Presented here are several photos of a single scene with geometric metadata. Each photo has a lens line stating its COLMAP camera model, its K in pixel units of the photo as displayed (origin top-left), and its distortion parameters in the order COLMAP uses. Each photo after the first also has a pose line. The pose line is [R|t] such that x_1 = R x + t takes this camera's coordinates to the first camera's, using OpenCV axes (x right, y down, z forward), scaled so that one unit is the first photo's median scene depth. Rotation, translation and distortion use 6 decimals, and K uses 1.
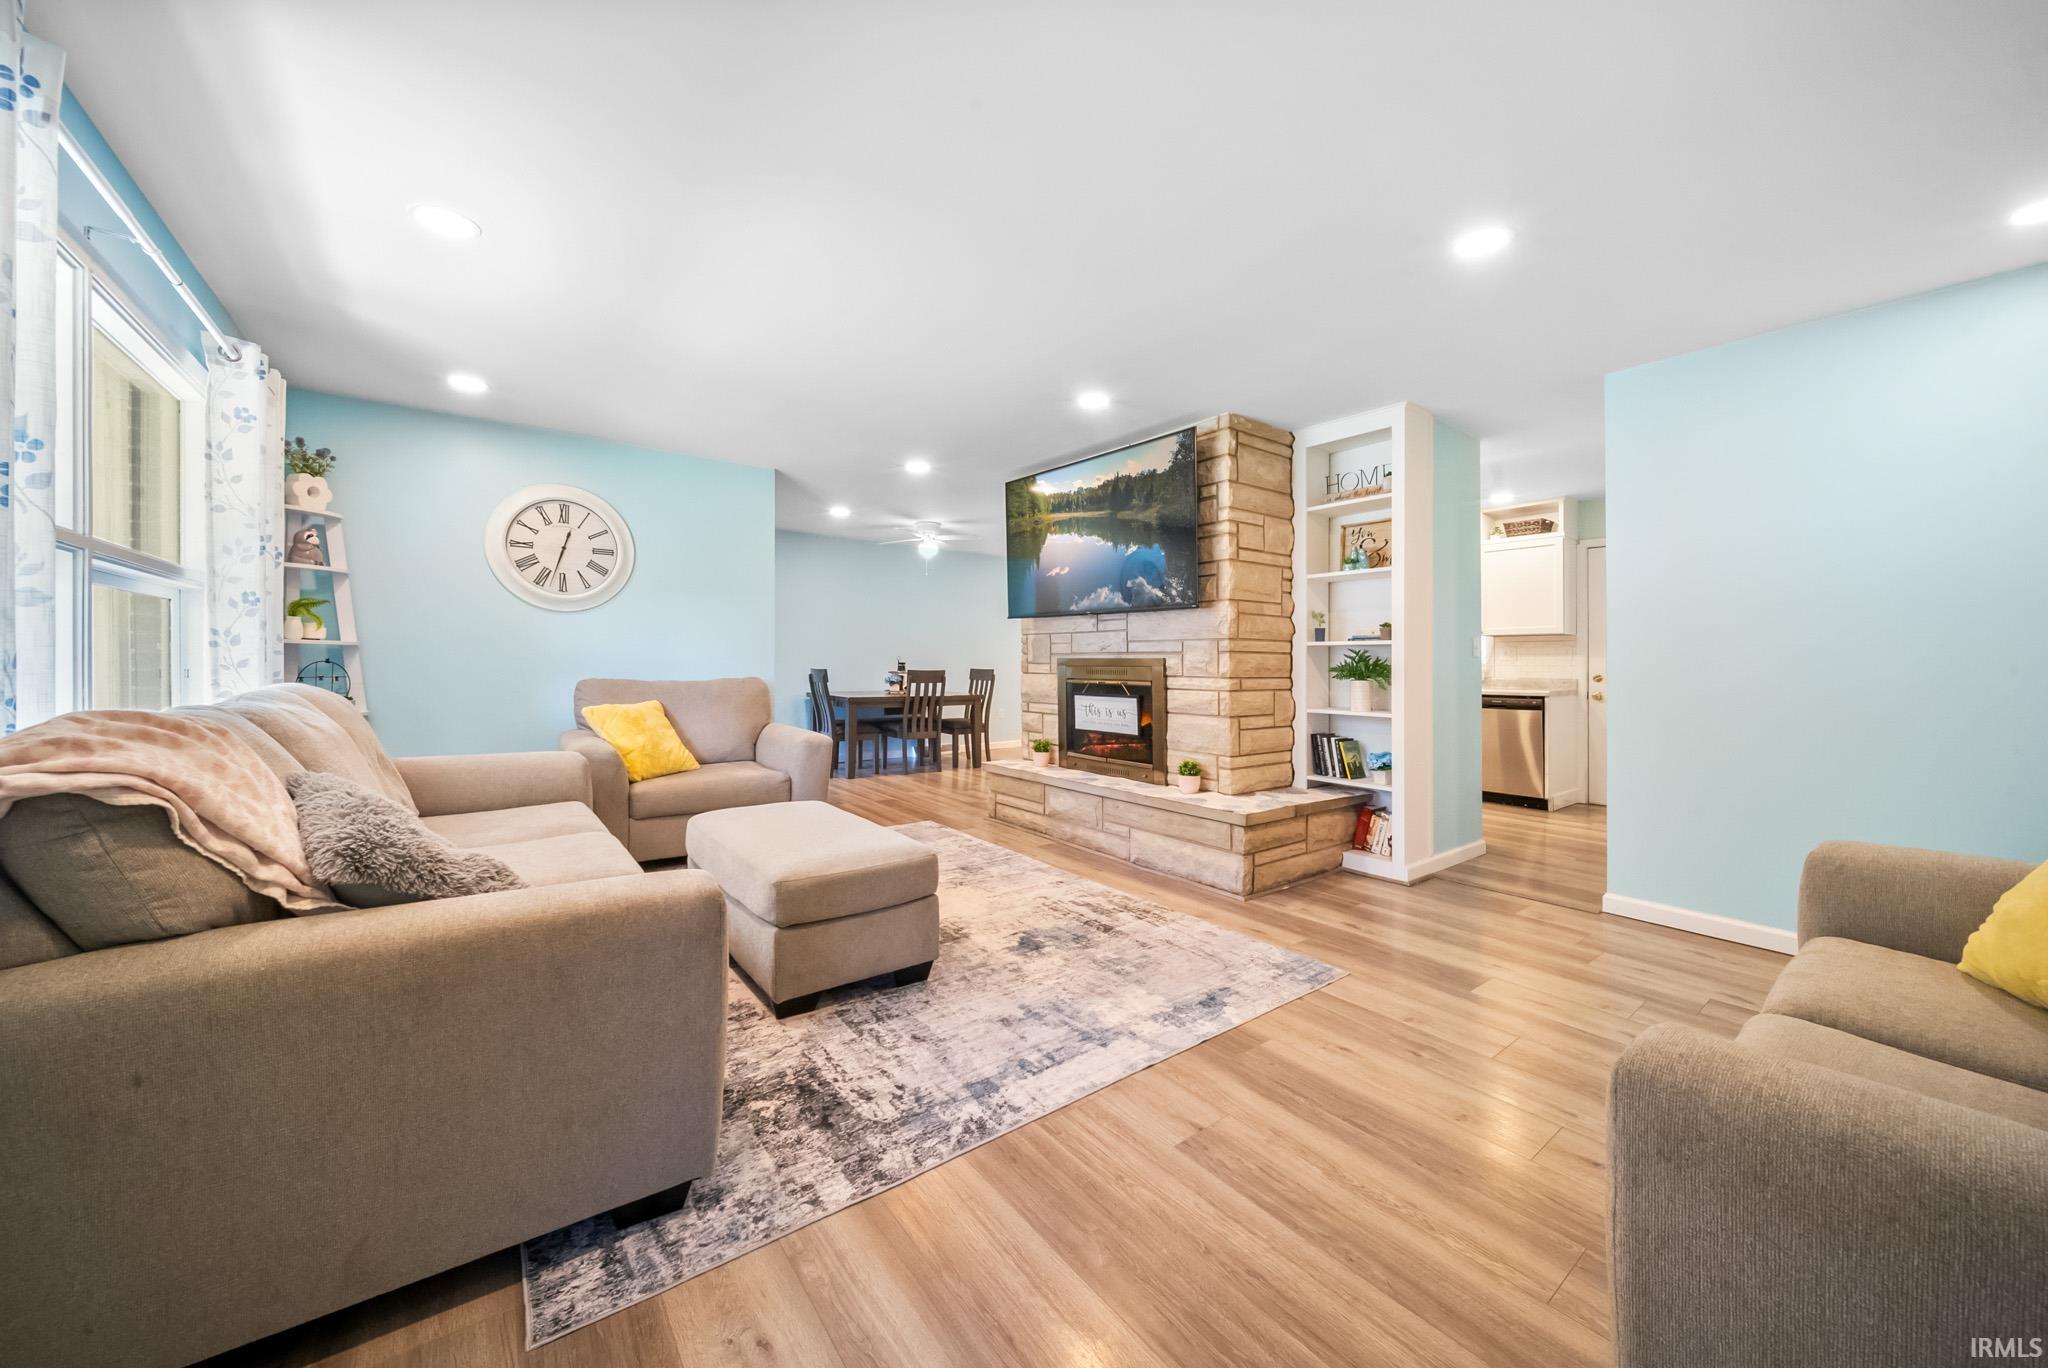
lens RADIAL K [[726.9, 0, 1051.6], [0, 726.9, 661.6], [0, 0, 1]] dist [0.000379, 0.000003]
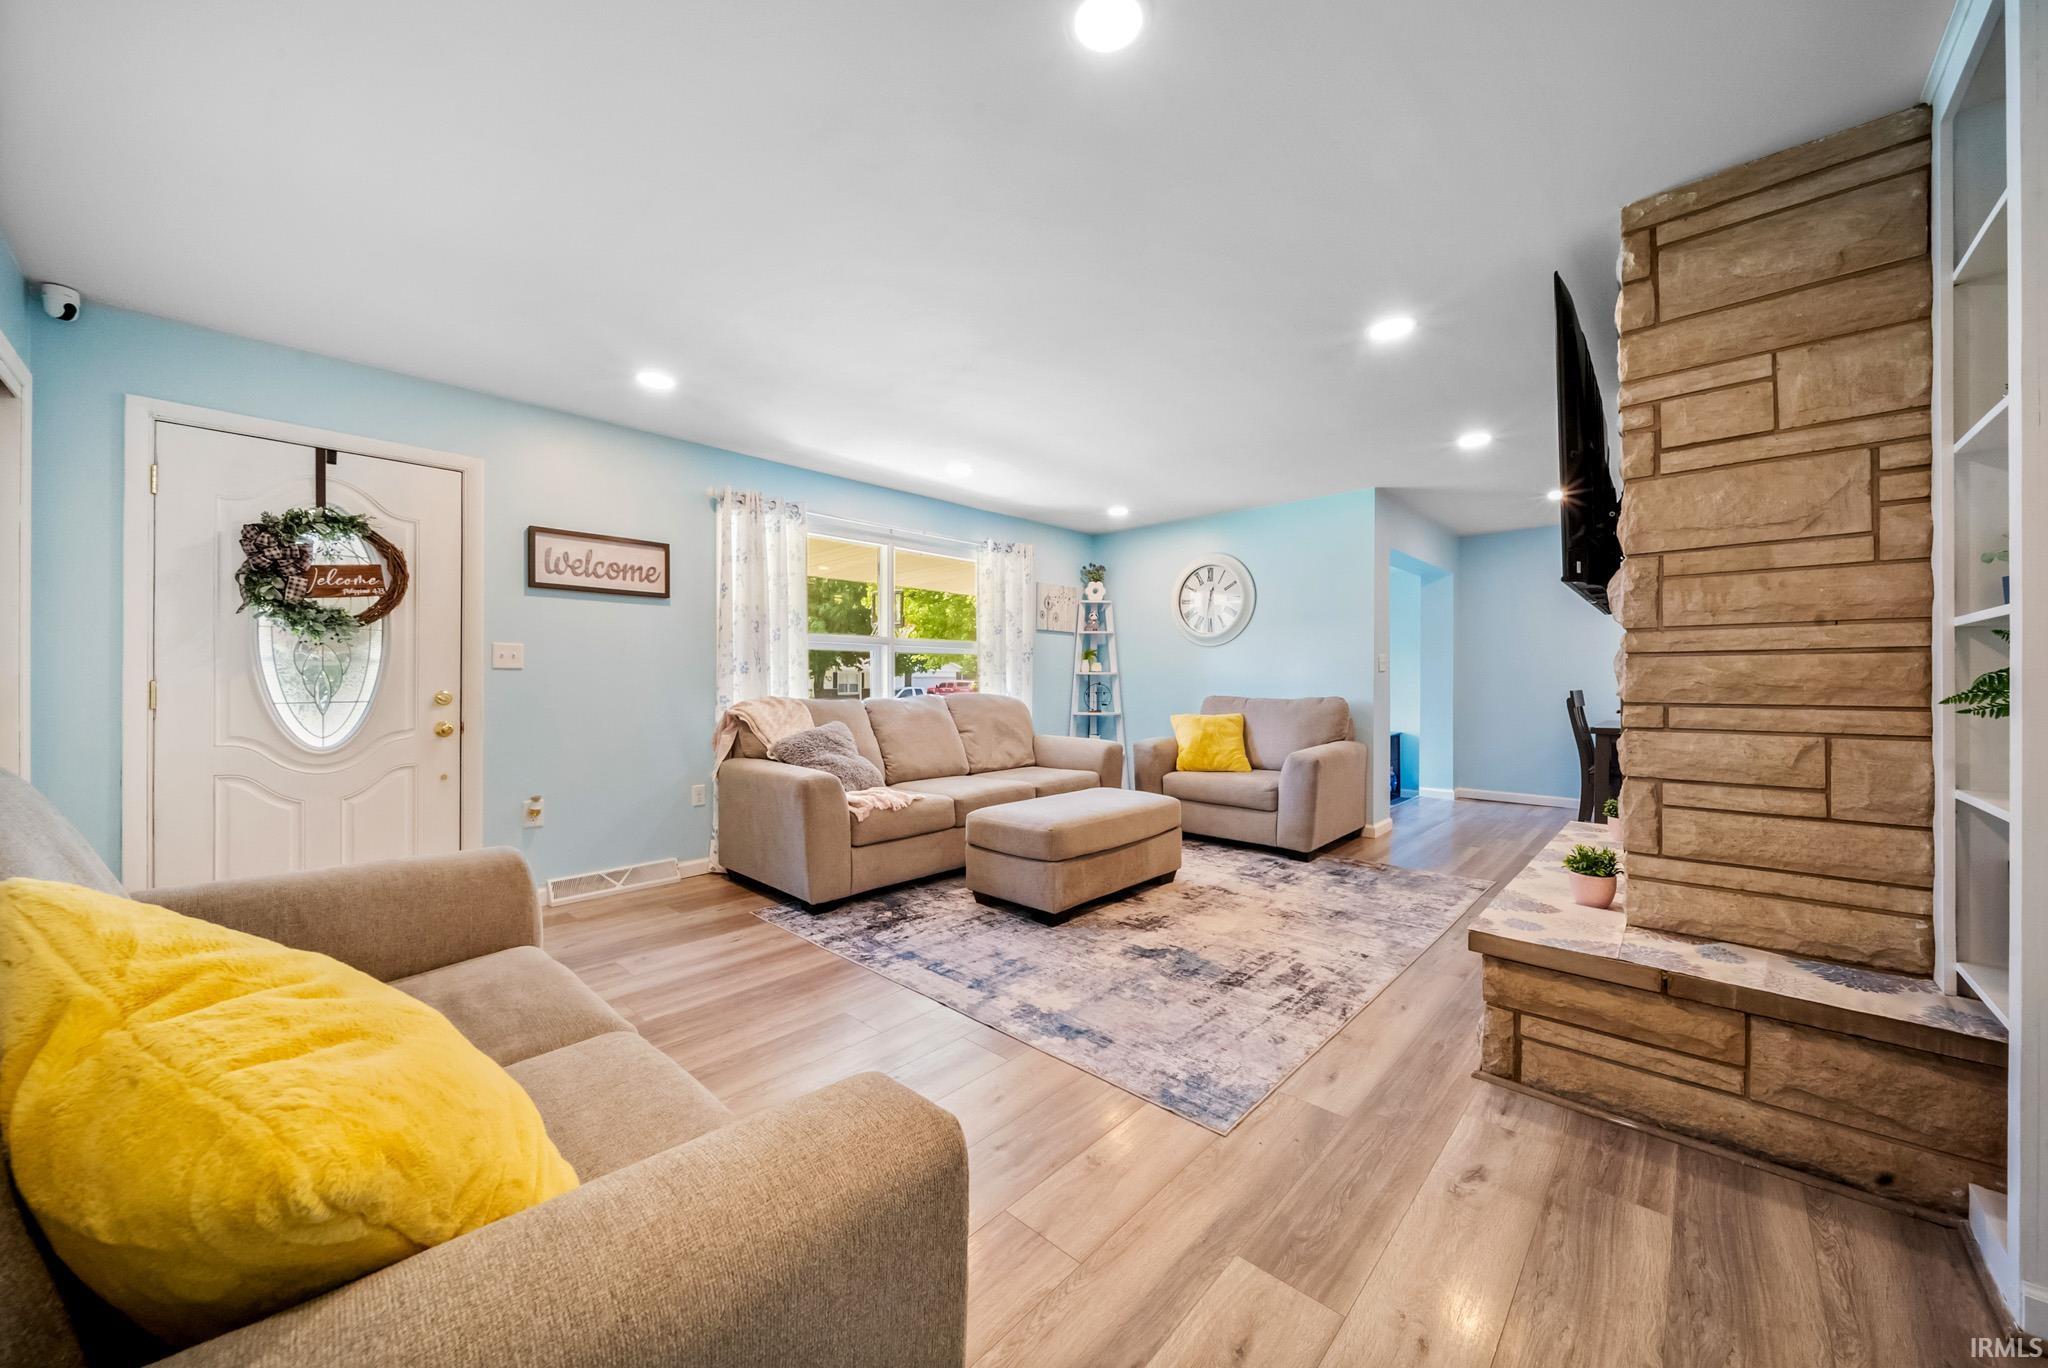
lens RADIAL K [[749.0, 0, 1024.0], [0, 749.0, 684.0], [0, 0, 1]] dist [-0.000002, 0.000029]
pose [[0.147858, -0.006609, -0.988987, 0.842382], [0.001996, 0.999978, -0.006384, 0.012767], [0.989007, -0.001030, 0.147868, 0.563760]]
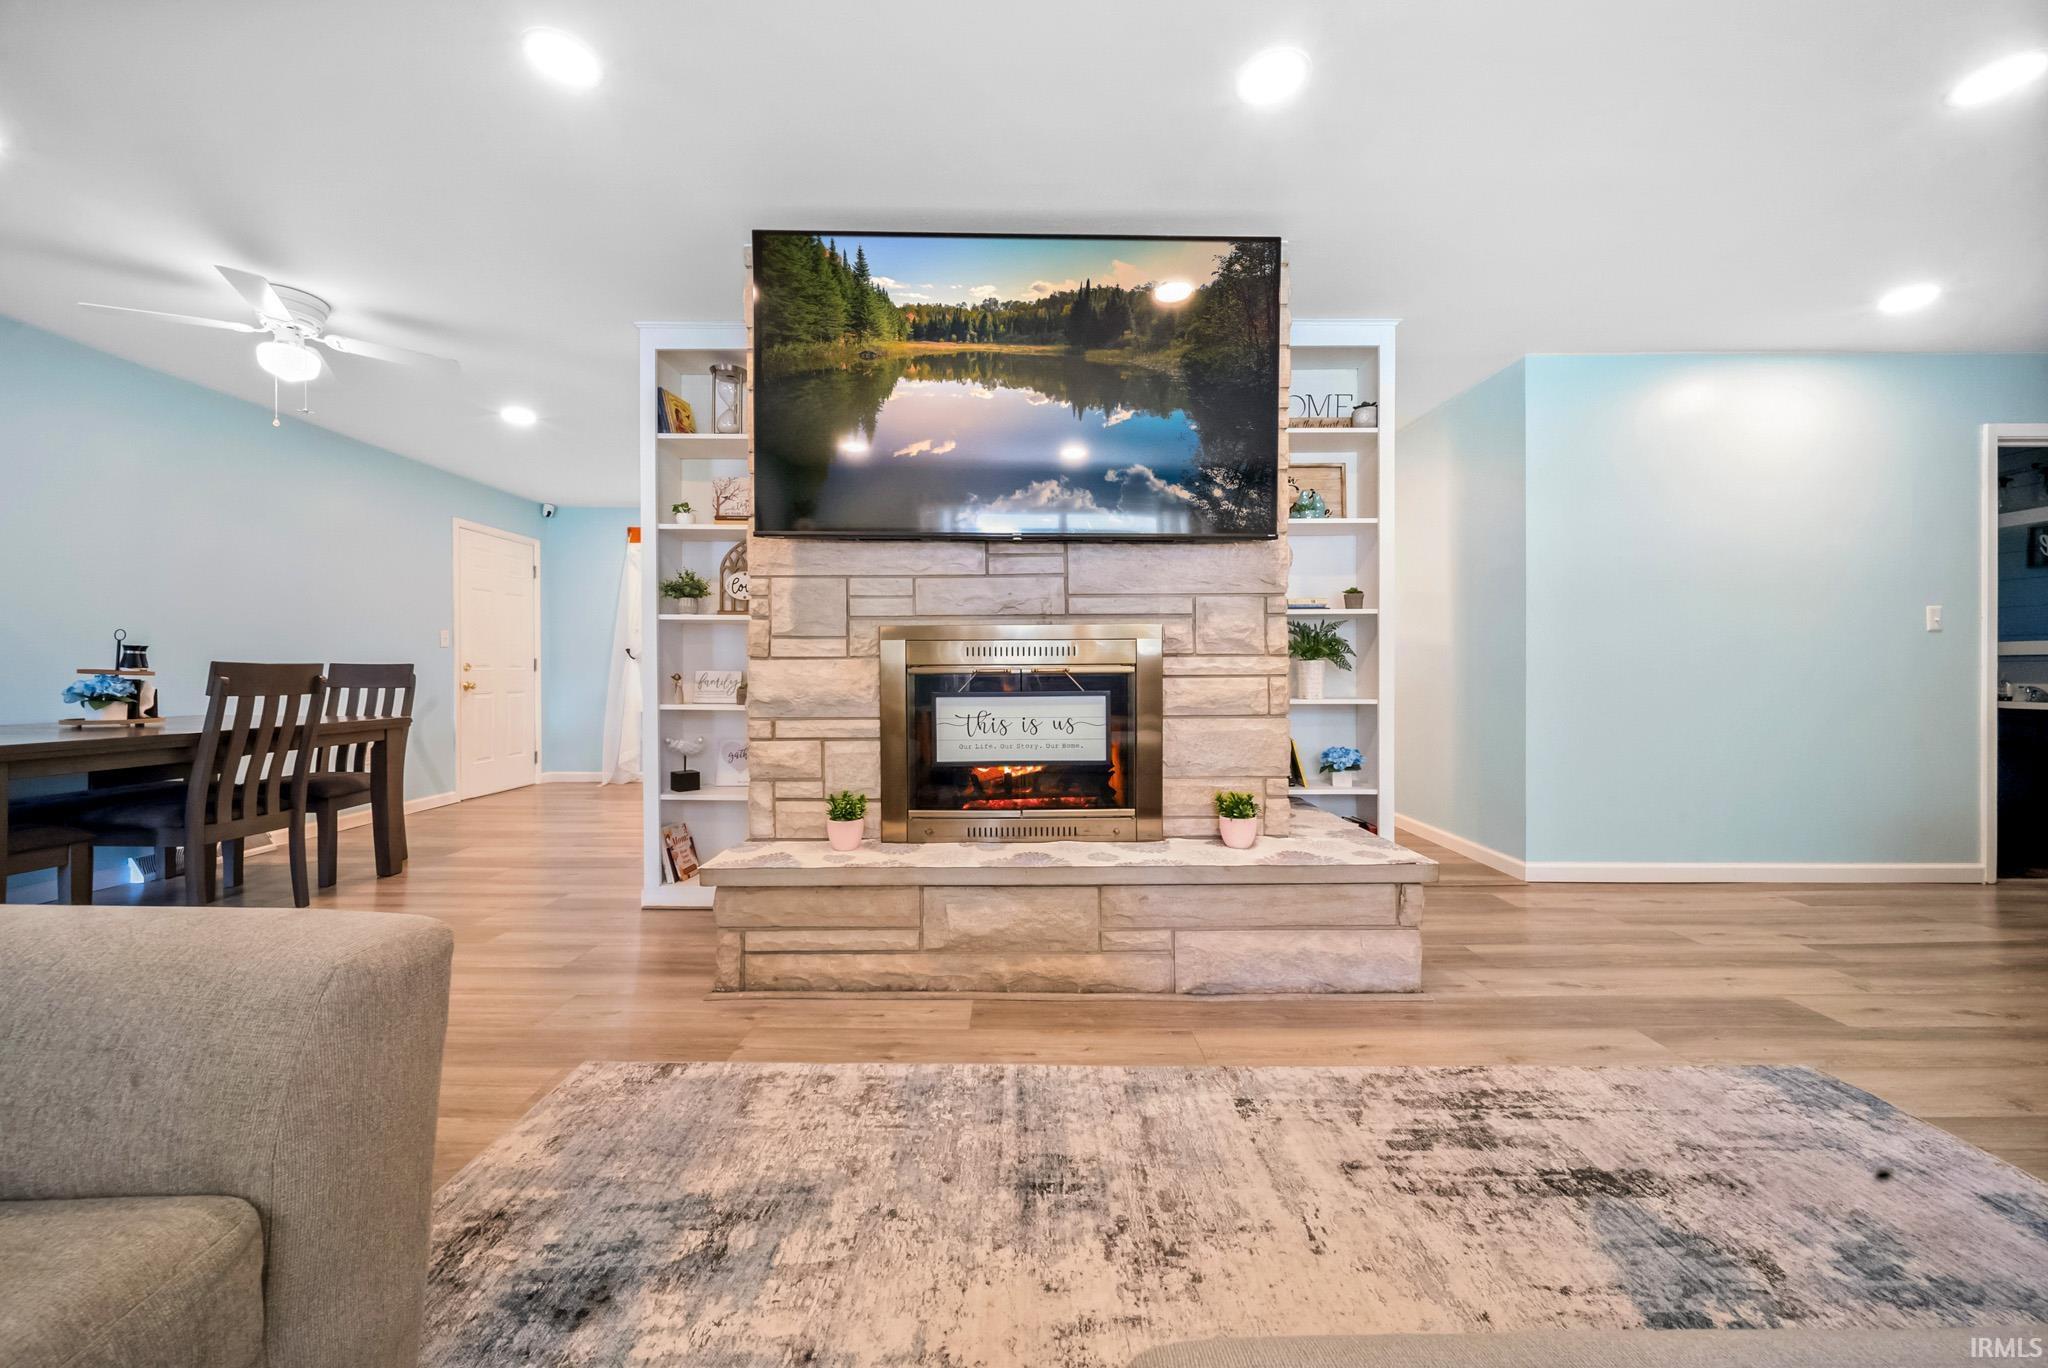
lens RADIAL K [[717.2, 0, 1027.7], [0, 717.2, 657.8], [0, 0, 1]] dist [0.000175, -0.001886]
pose [[0.629304, 0.000650, 0.777159, -0.461442], [0.007956, 0.999942, -0.007280, 0.032016], [-0.777118, 0.010765, 0.629263, 0.902690]]
